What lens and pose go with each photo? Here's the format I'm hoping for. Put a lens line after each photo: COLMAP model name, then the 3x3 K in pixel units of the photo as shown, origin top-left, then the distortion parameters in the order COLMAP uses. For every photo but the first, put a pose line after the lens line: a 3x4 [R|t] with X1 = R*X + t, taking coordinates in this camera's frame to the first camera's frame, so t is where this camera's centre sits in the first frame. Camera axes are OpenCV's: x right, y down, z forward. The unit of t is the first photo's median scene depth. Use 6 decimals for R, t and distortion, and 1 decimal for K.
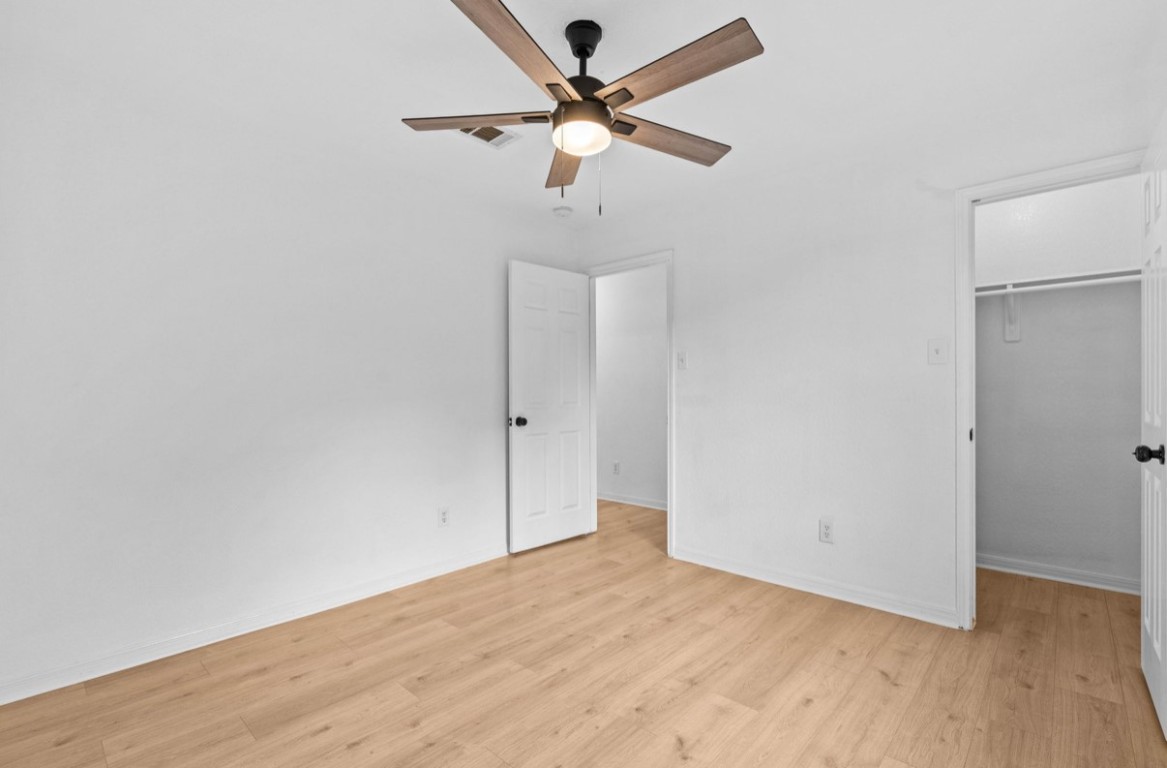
lens RADIAL K [[528.4, 0, 585.8], [0, 528.4, 391.7], [0, 0, 1]] dist [0.000381, -0.000150]
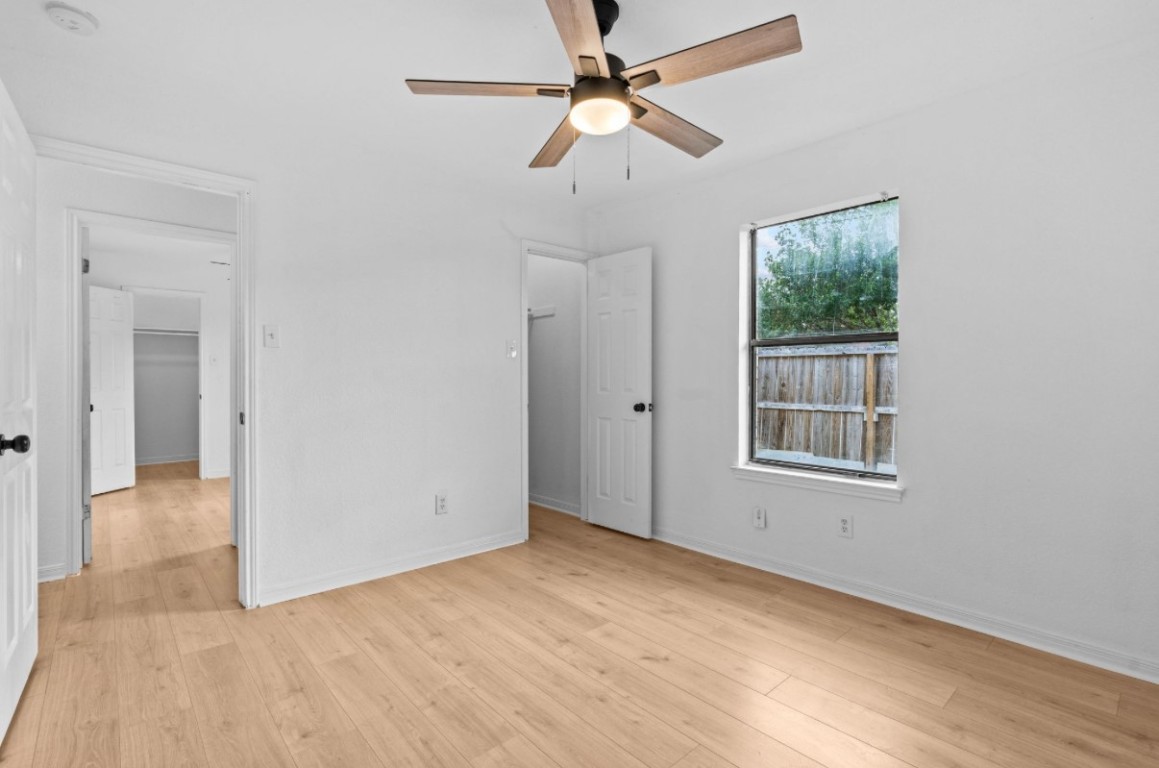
lens RADIAL K [[530.6, 0, 575.3], [0, 530.6, 360.7], [0, 0, 1]] dist [-0.002335, -0.000236]
pose [[0.105382, 0.038780, 0.993675, -0.839626], [-0.000583, 0.999242, -0.038935, 0.007019], [-0.994432, 0.003524, 0.105324, 0.783800]]
